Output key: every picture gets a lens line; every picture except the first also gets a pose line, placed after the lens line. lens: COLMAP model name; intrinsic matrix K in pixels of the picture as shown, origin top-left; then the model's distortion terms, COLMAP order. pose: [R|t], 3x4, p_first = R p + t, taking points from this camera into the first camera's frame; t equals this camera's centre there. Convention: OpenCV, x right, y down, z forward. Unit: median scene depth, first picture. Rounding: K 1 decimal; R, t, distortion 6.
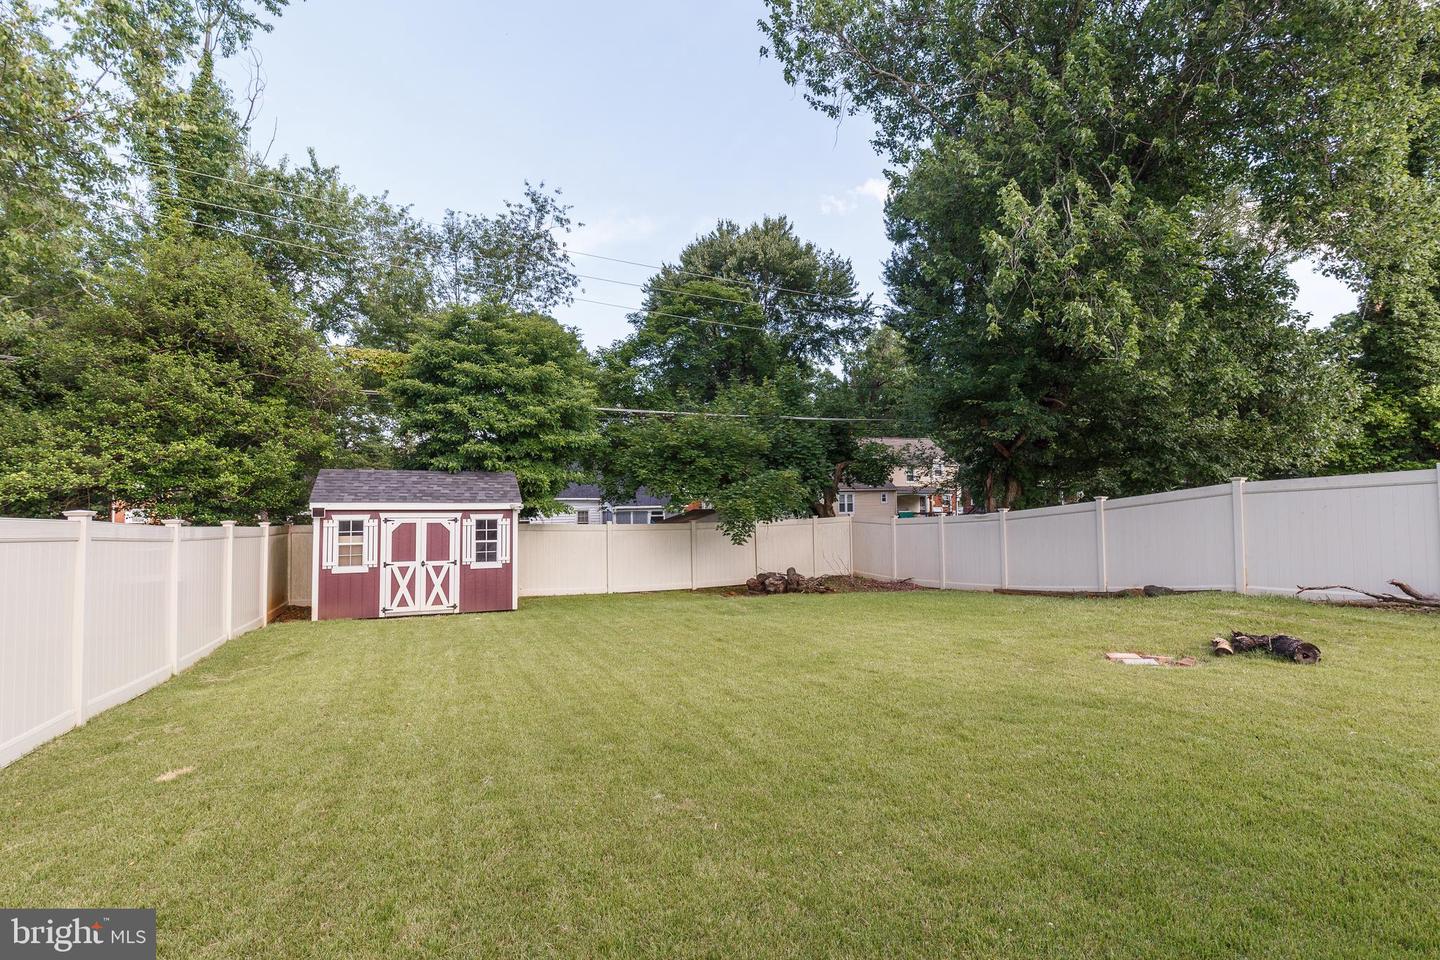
lens RADIAL K [[675.6, 0, 720.0], [0, 675.6, 480.0], [0, 0, 1]] dist [-0.004430, -0.000265]
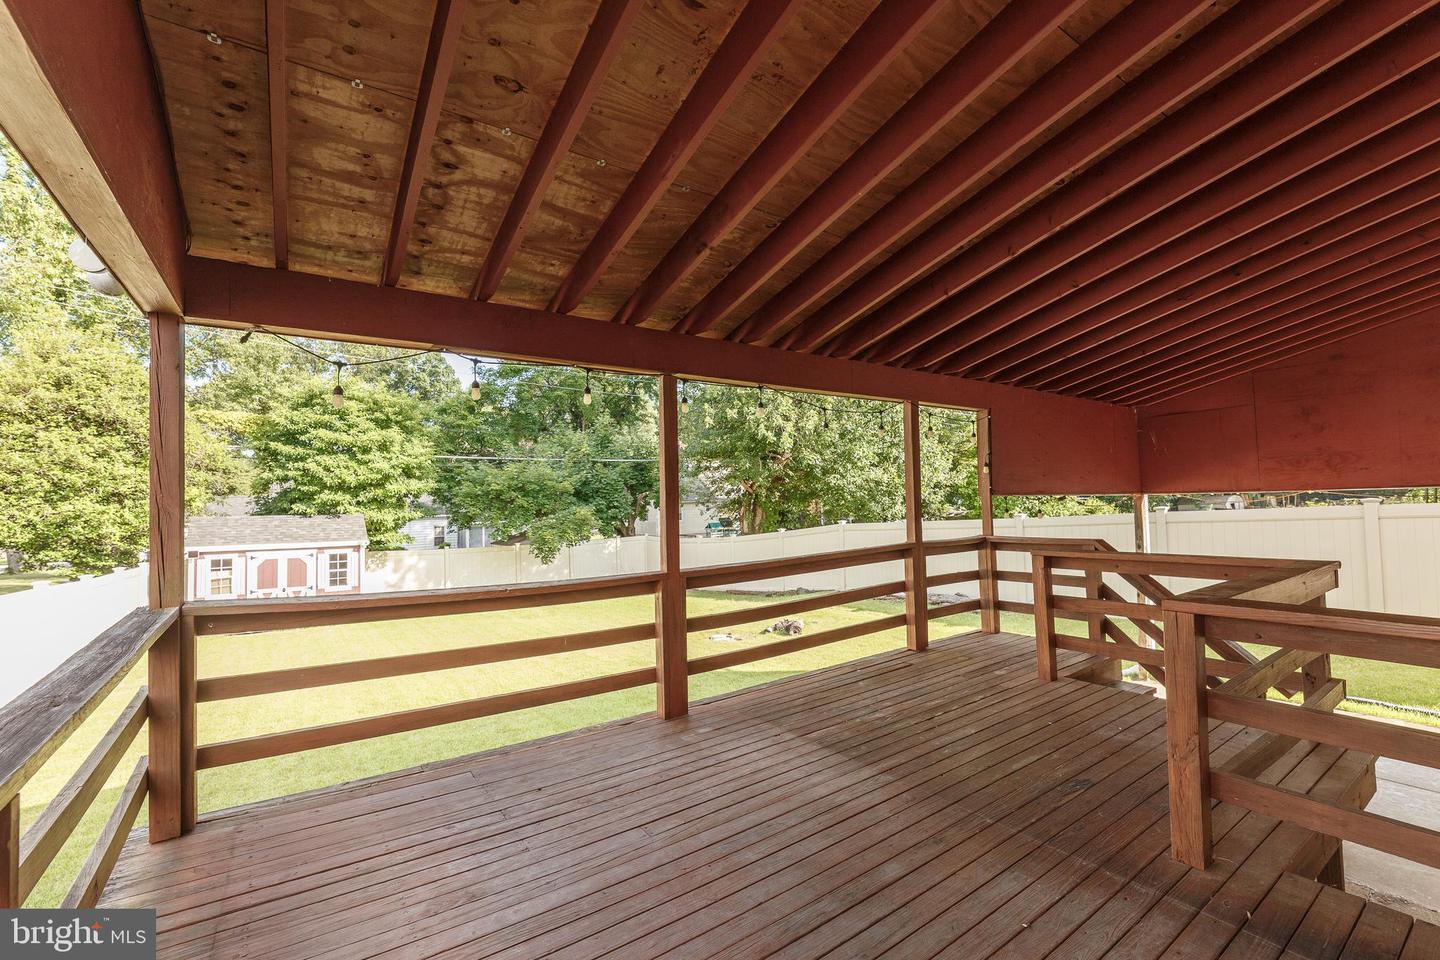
lens RADIAL K [[619.9, 0, 720.0], [0, 619.9, 480.0], [0, 0, 1]] dist [0.002269, 0.000200]
pose [[0.979466, -0.001325, 0.201604, 0.137914], [0.001043, 0.999998, 0.001505, -0.085440], [-0.201606, -0.001264, 0.979466, -0.330570]]
